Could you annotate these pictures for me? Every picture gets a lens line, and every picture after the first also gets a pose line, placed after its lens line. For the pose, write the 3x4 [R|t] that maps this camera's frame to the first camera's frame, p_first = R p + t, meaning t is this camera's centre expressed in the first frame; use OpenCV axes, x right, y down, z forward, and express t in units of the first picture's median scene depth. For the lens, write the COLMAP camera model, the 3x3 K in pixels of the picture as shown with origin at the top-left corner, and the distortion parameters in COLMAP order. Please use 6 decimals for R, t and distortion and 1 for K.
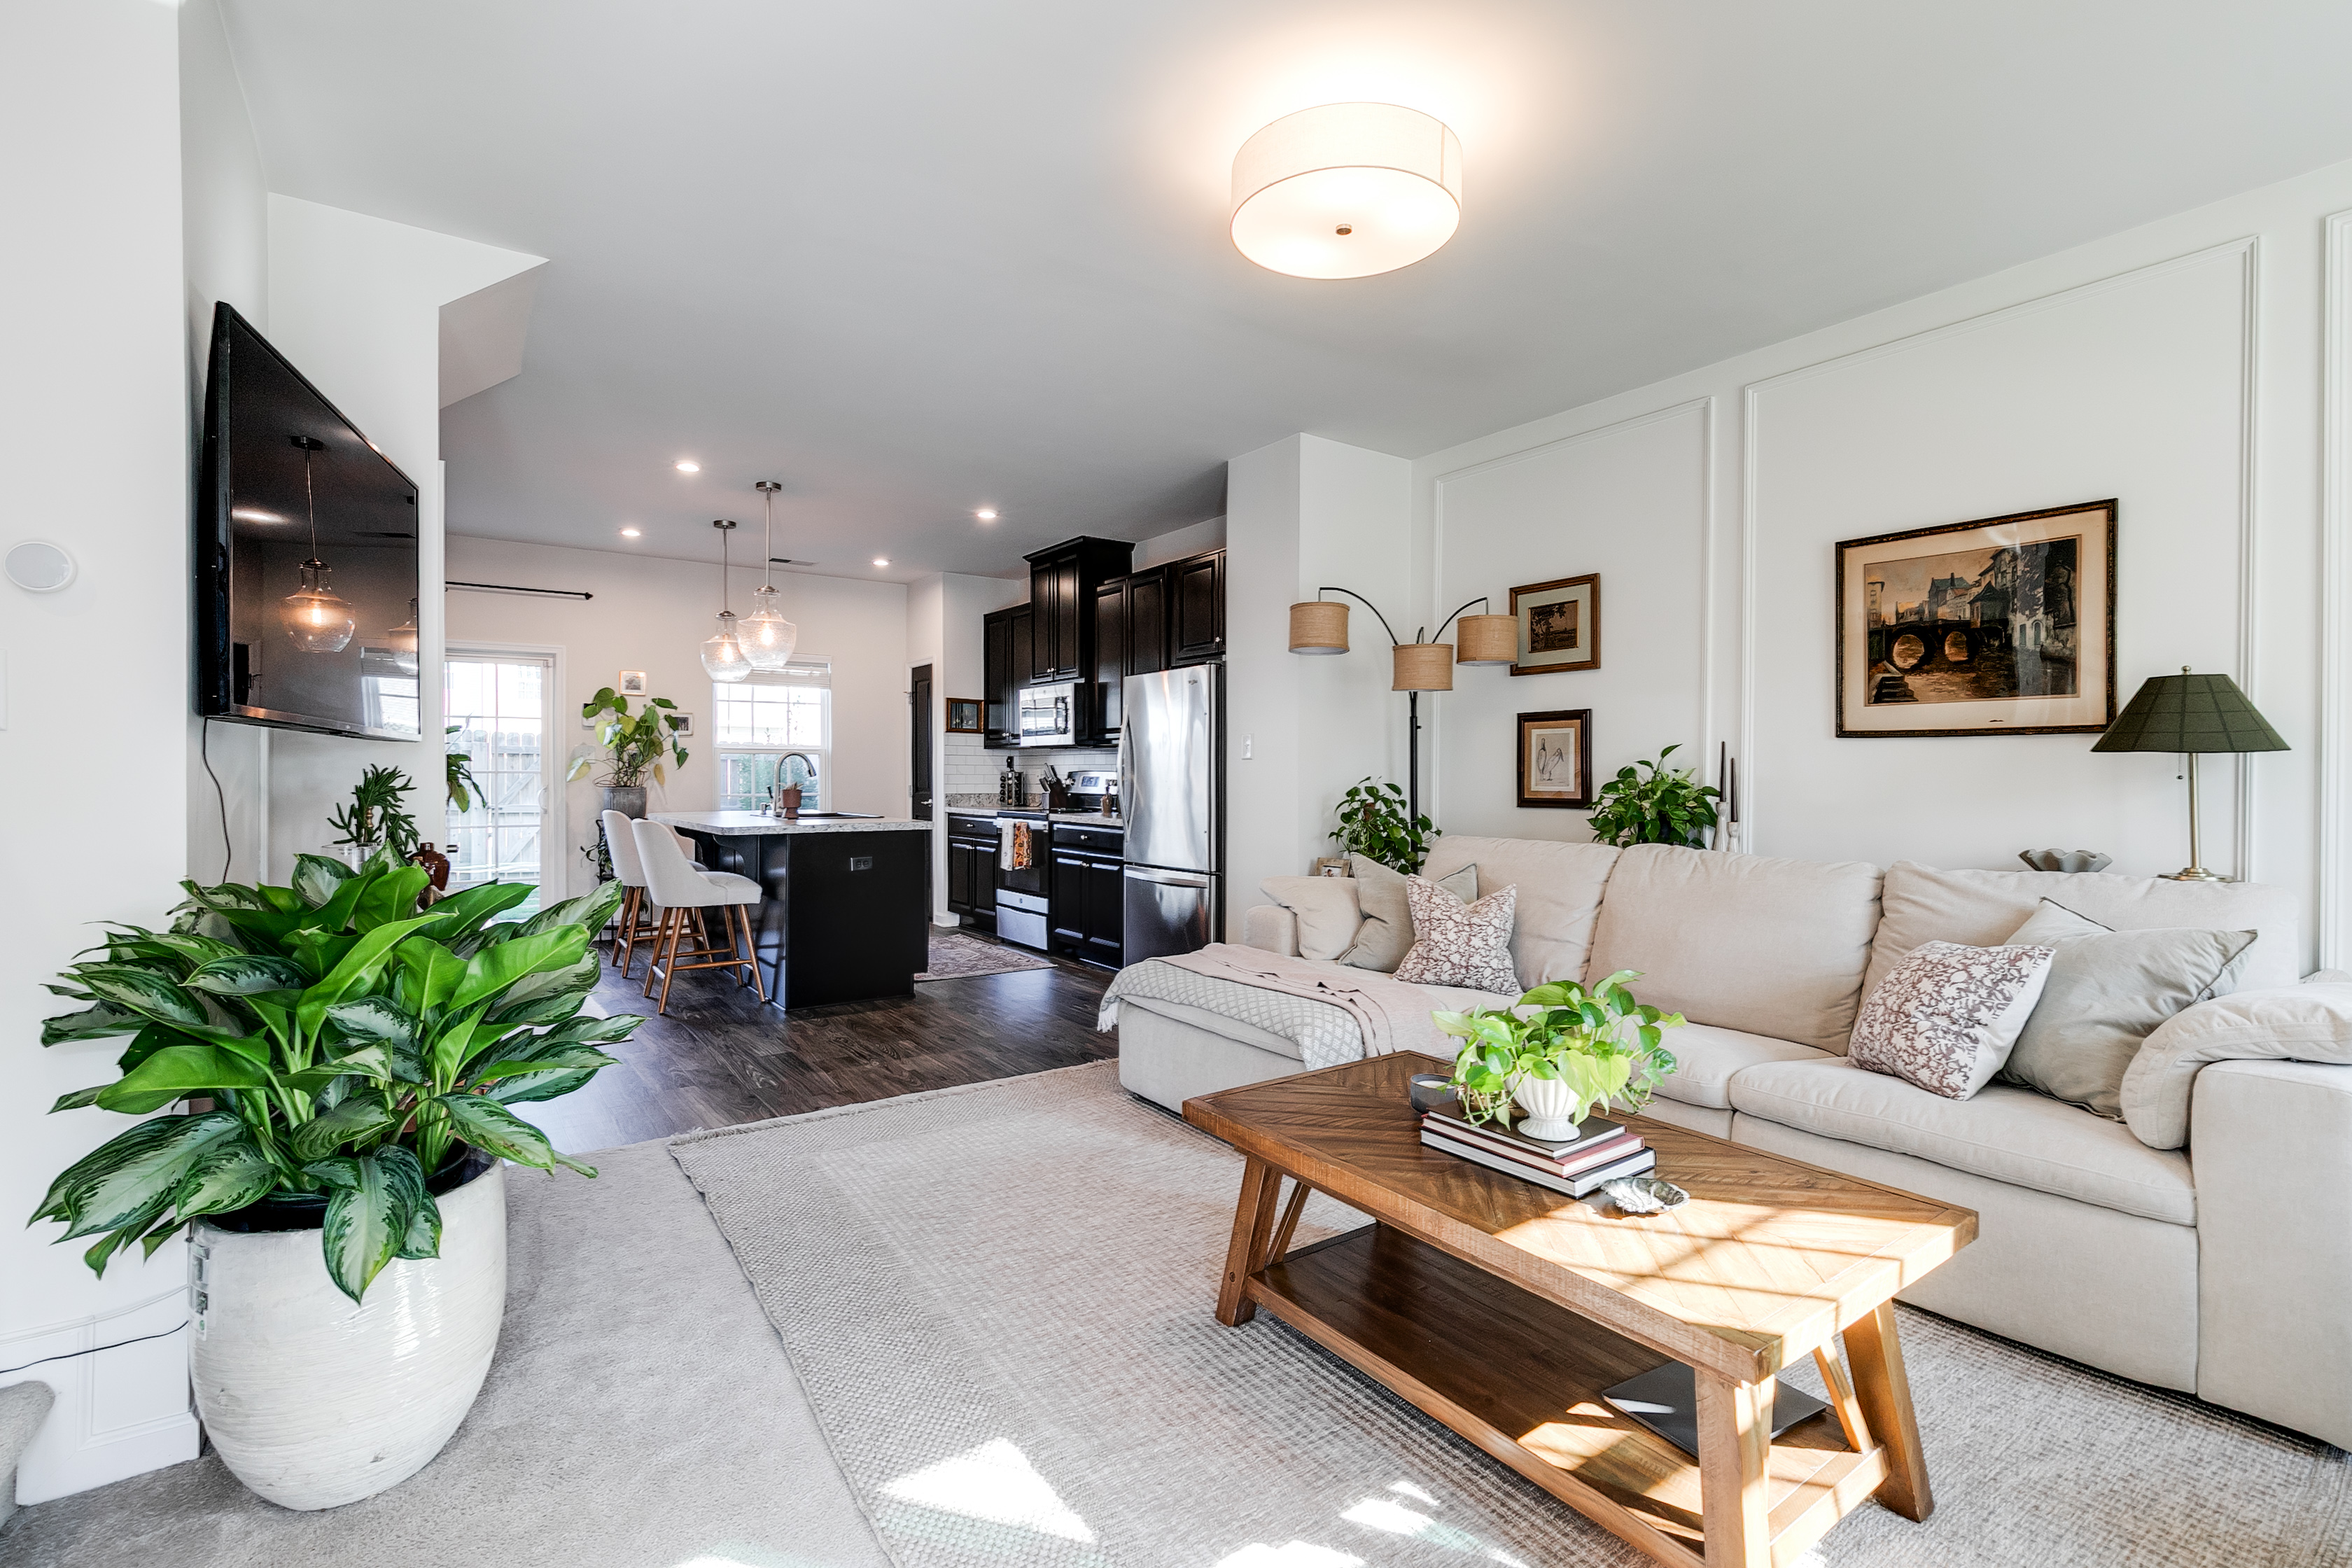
lens RADIAL K [[1077.6, 0, 1187.3], [0, 1077.6, 777.5], [0, 0, 1]] dist [-0.000513, -0.000708]
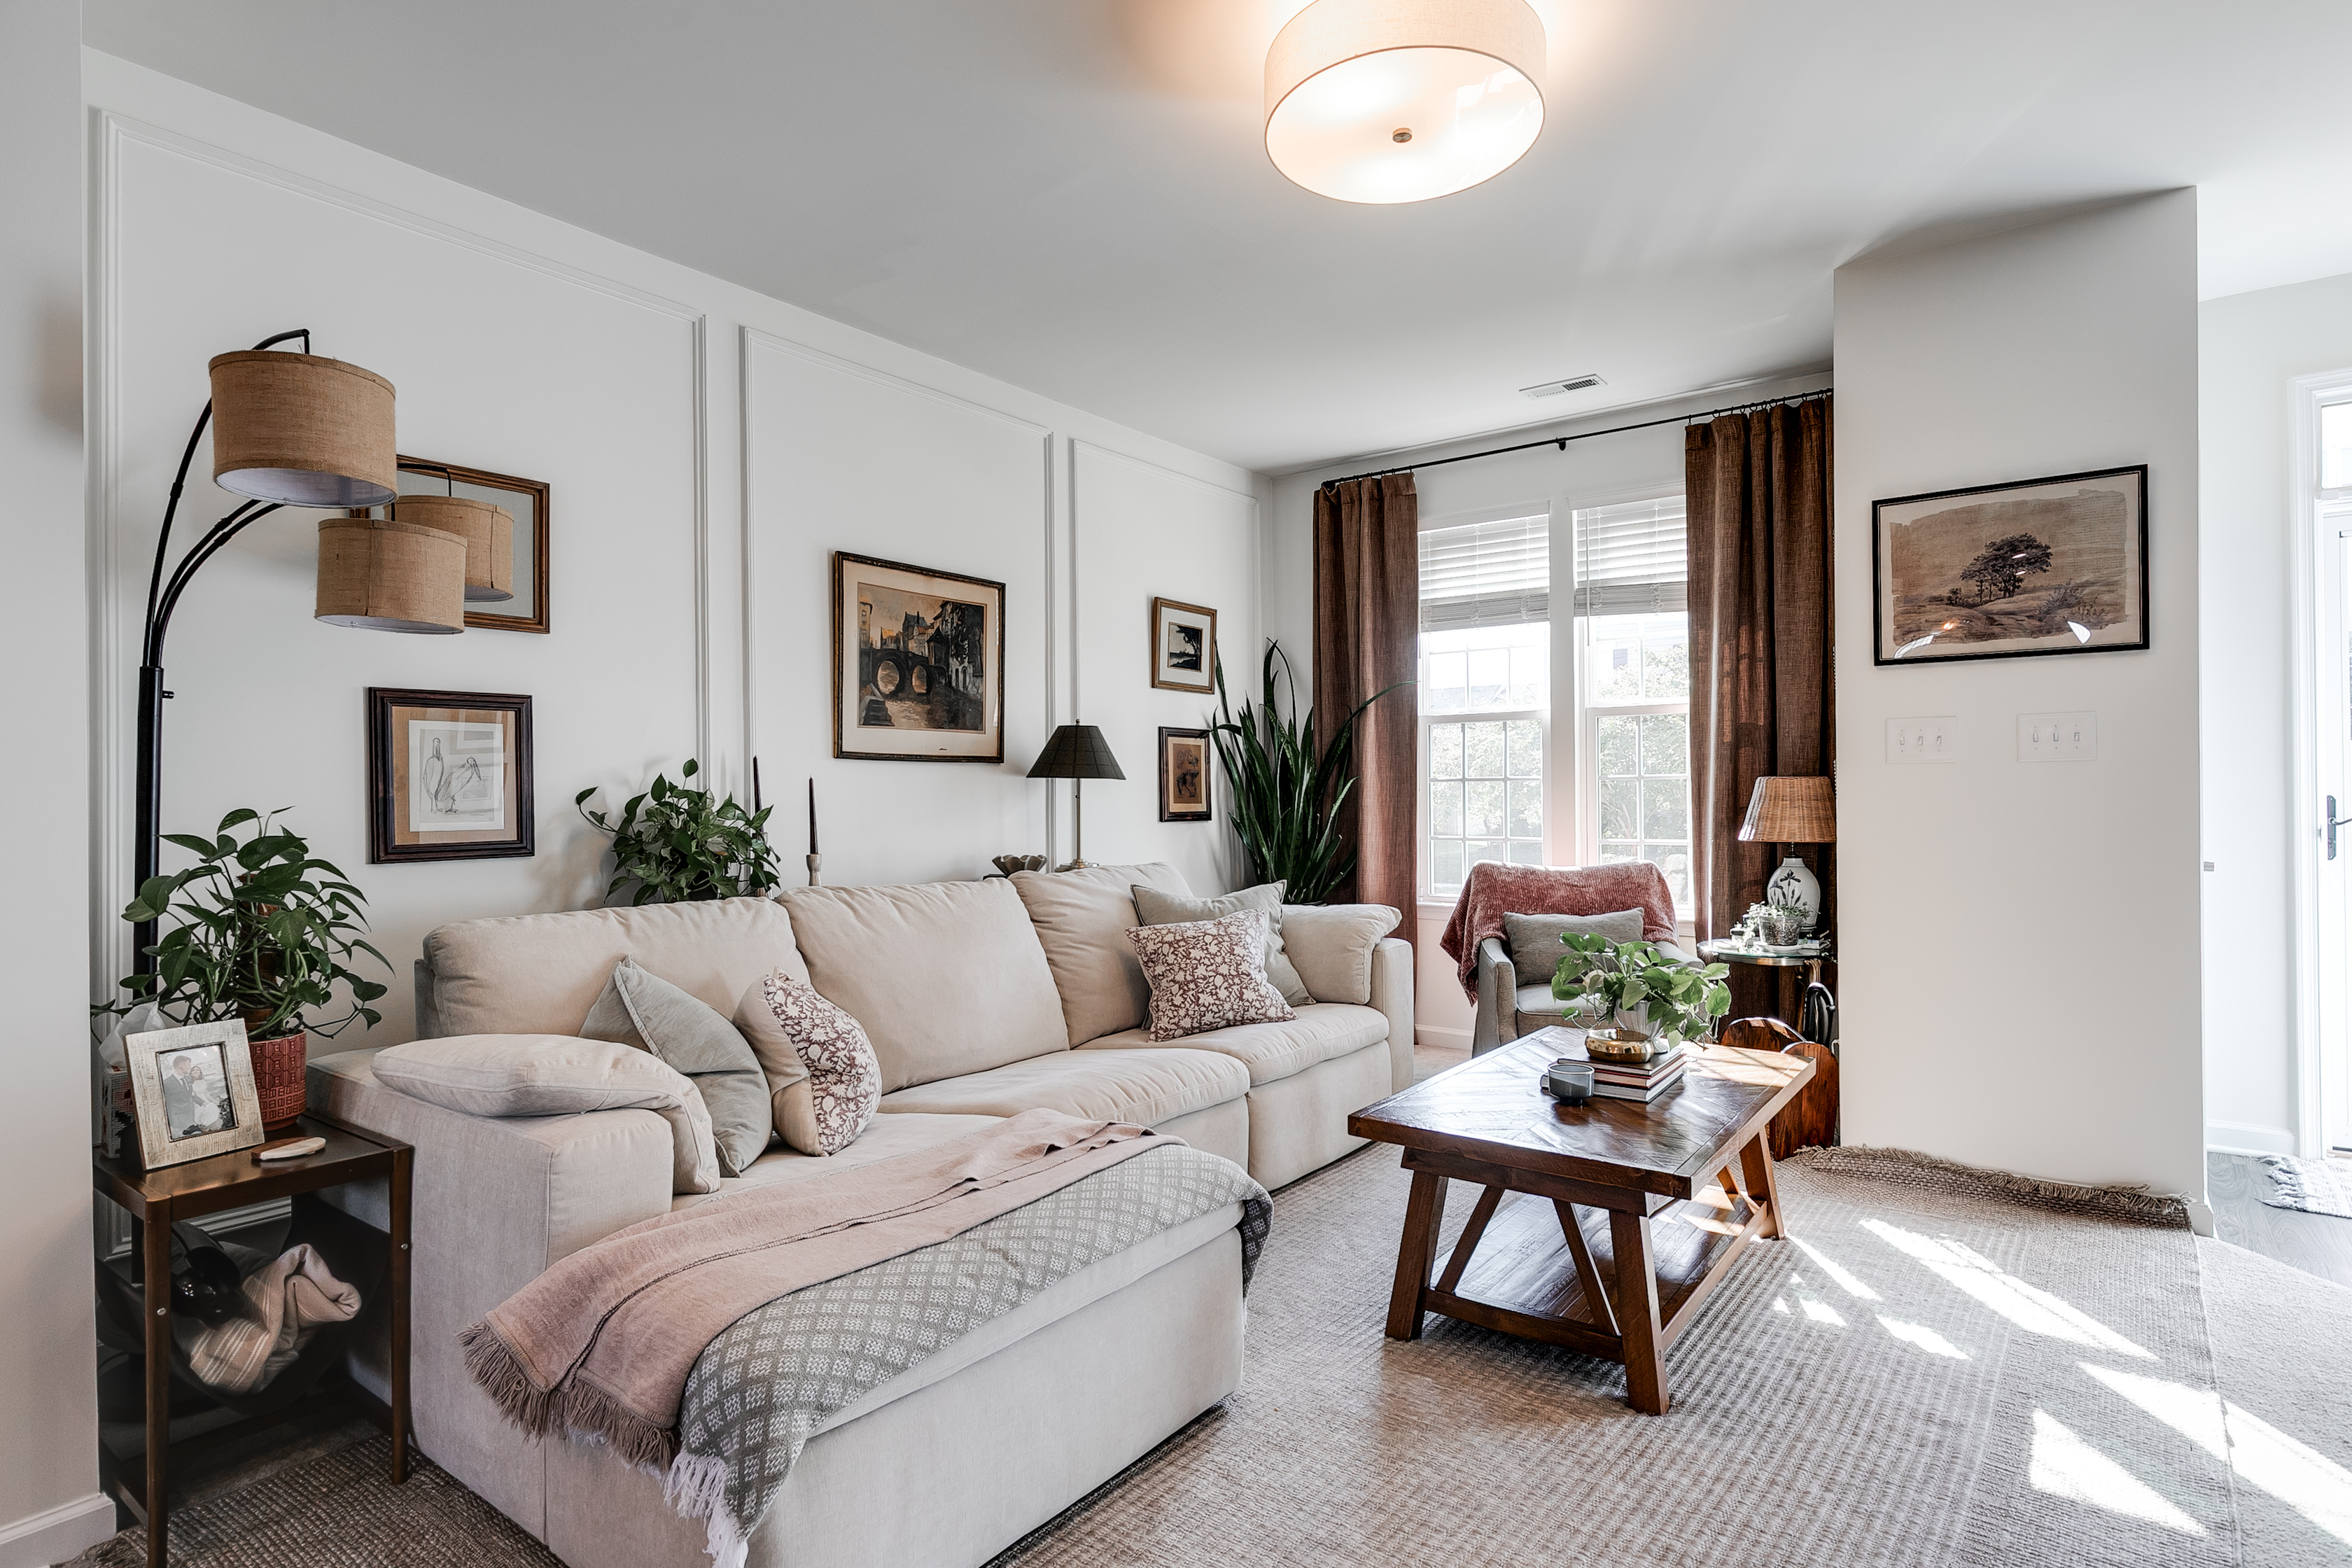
lens RADIAL K [[1228.0, 0, 1143.4], [0, 1228.0, 790.9], [0, 0, 1]] dist [-0.006653, -0.003248]
pose [[-0.296140, 0.007157, 0.955118, -0.268715], [0.014528, 0.999890, -0.002988, -0.000740], [-0.955034, 0.012991, -0.296212, 0.571923]]
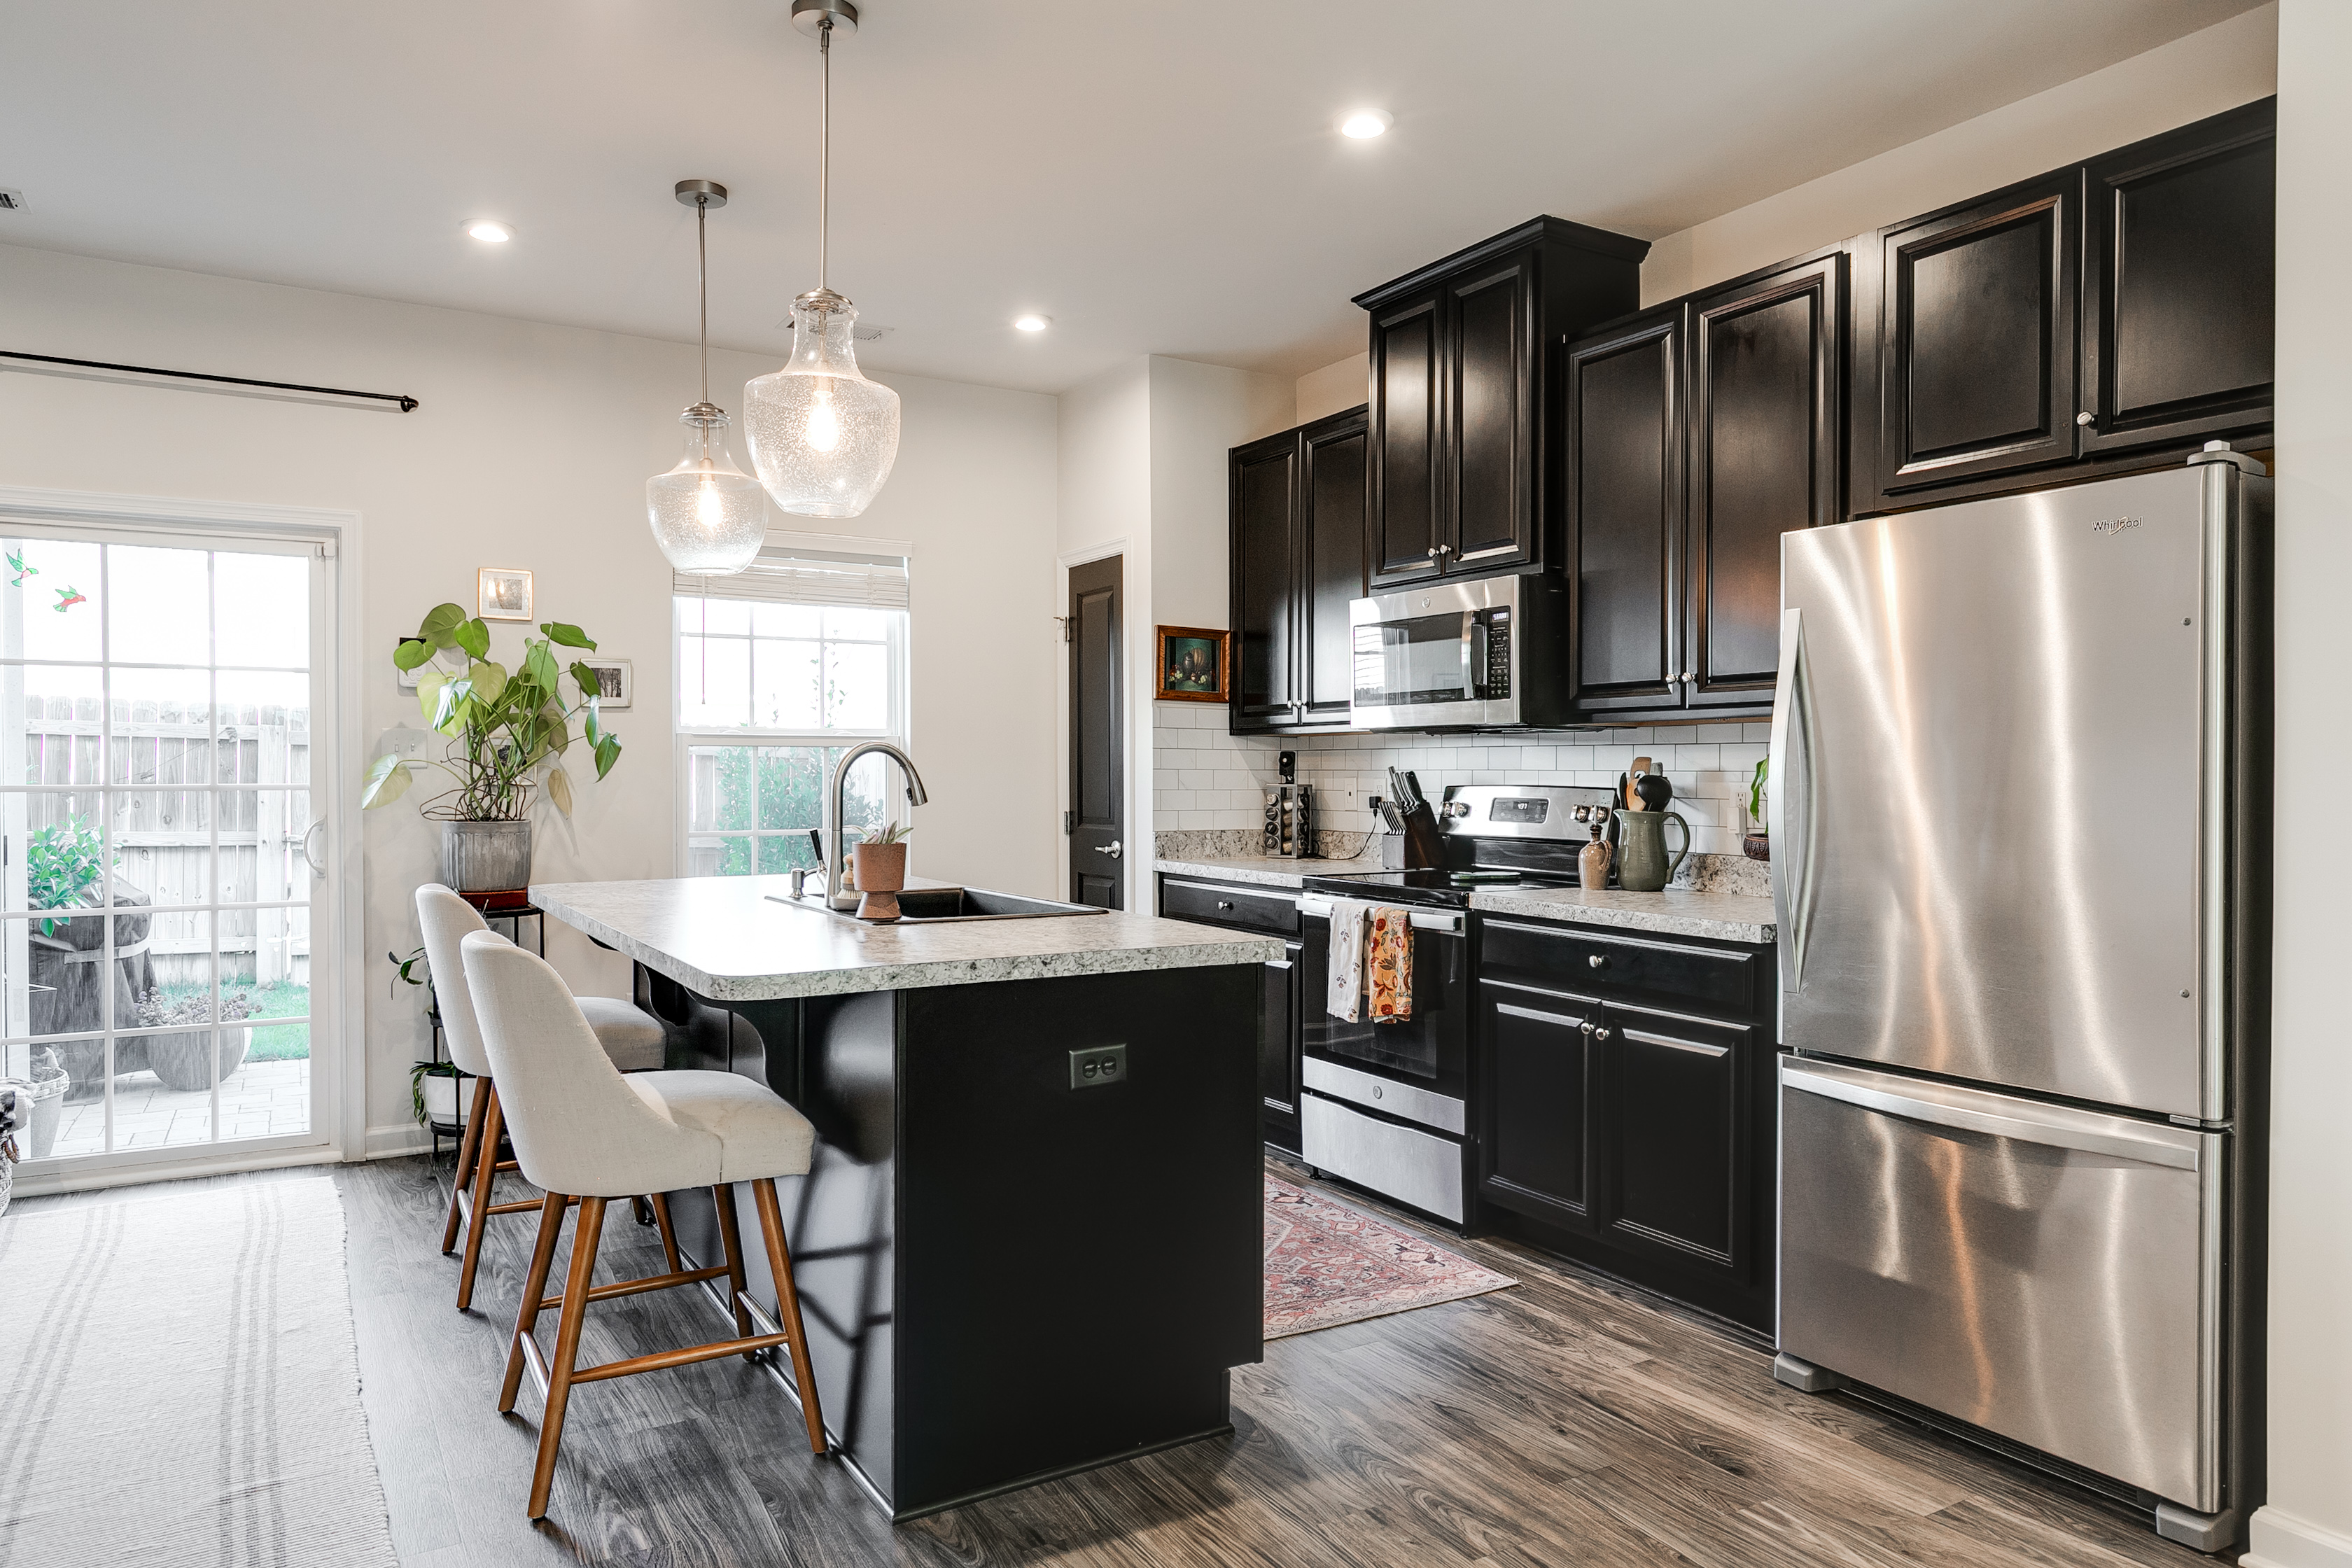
lens RADIAL K [[1550.7, 0, 1185.2], [0, 1550.7, 781.9], [0, 0, 1]] dist [0.016488, -0.000283]
pose [[0.996143, -0.000206, -0.087750, -0.185509], [0.000561, 0.999992, 0.004031, -0.011025], [0.087748, -0.004065, 0.996134, 0.405548]]
